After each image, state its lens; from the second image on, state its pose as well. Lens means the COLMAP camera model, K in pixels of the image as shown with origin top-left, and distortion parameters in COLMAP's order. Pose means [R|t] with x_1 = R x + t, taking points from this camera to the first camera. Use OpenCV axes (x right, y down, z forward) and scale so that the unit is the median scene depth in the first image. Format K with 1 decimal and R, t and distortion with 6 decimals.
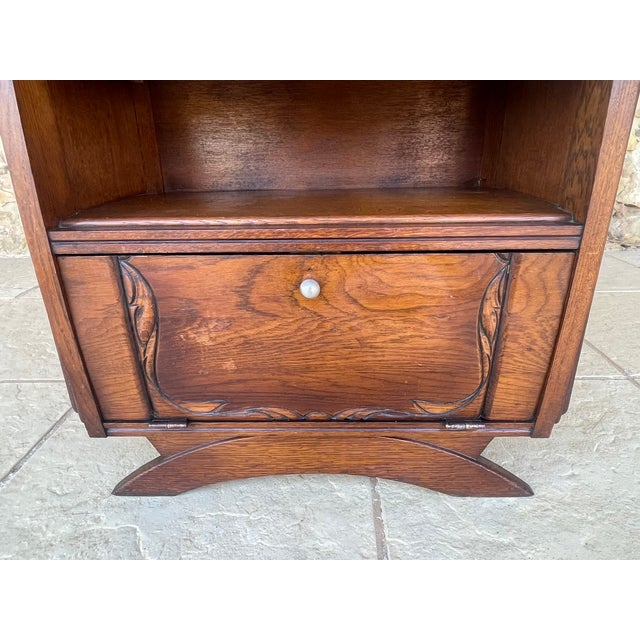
lens RADIAL K [[451.9, 0, 323.2], [0, 451.9, 329.8], [0, 0, 1]] dist [-0.001942, -0.020560]
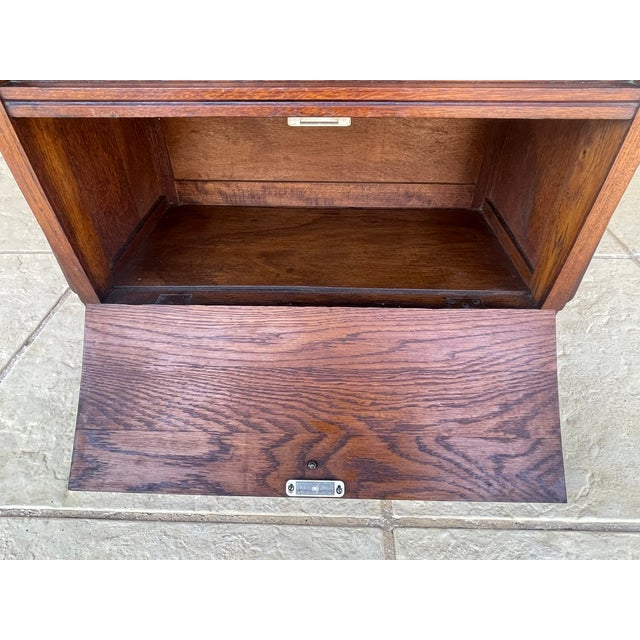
lens RADIAL K [[424.6, 0, 322.3], [0, 424.6, 333.8], [0, 0, 1]] dist [-0.020903, 0.010930]
pose [[0.999921, 0.012460, 0.001550, -0.007814], [-0.012301, 0.947372, 0.319899, -0.036238], [0.002518, -0.319893, 0.947450, 0.102902]]
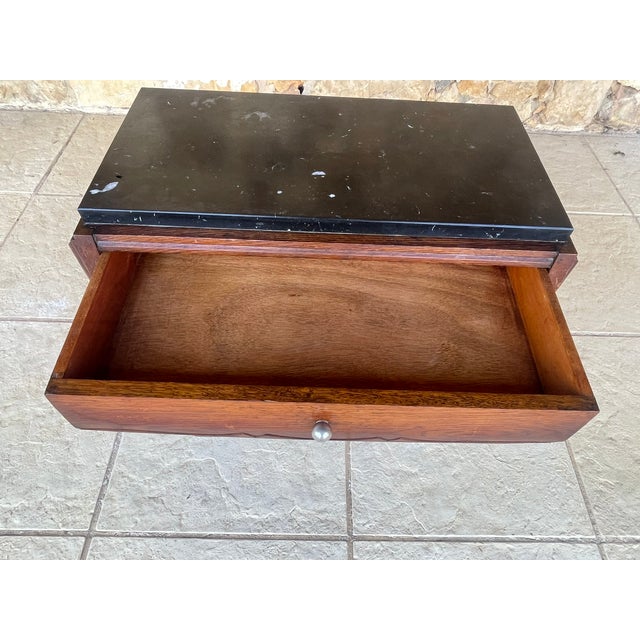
lens RADIAL K [[424.6, 0, 324.3], [0, 424.6, 334.8], [0, 0, 1]] dist [-0.020903, 0.010930]
pose [[0.998279, 0.022649, 0.054093, -0.080695], [-0.048153, 0.843056, 0.535667, -0.962268], [-0.033471, -0.537349, 0.842695, -0.186077]]
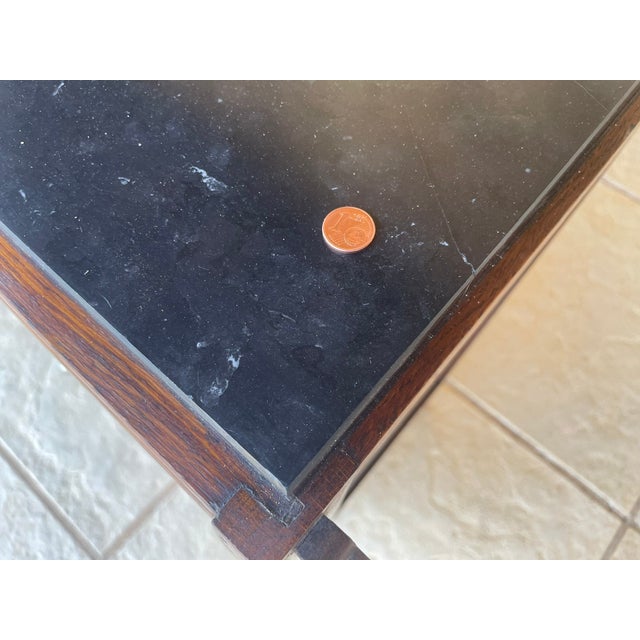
lens RADIAL K [[498.8, 0, 315.8], [0, 498.8, 319.9], [0, 0, 1]] dist [0.042188, -0.082035]
pose [[0.762767, 0.596194, -0.250479, 0.502781], [-0.261385, 0.638527, 0.723852, -0.916589], [0.591493, -0.486659, 0.642883, 0.571315]]
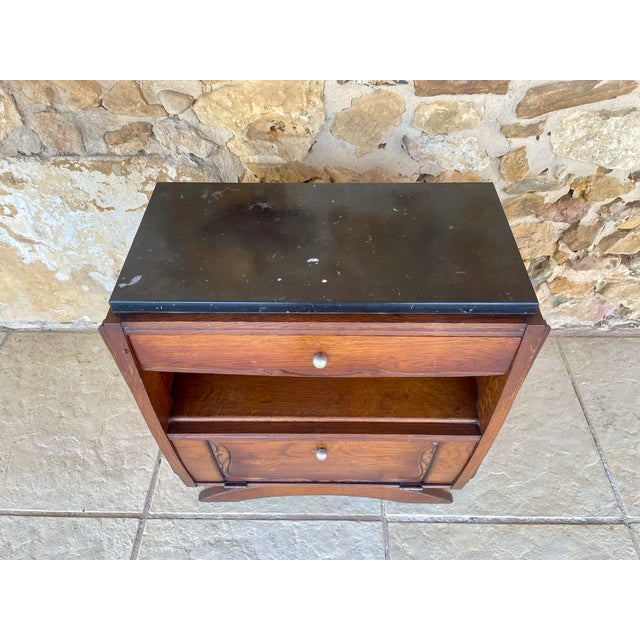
lens RADIAL K [[495.9, 0, 321.0], [0, 495.9, 320.3], [0, 0, 1]] dist [0.023359, -0.001435]
pose [[0.999967, -0.001899, 0.007870, -0.039184], [-0.001699, 0.901235, 0.433327, -1.176607], [-0.007916, -0.433326, 0.901203, -0.416032]]
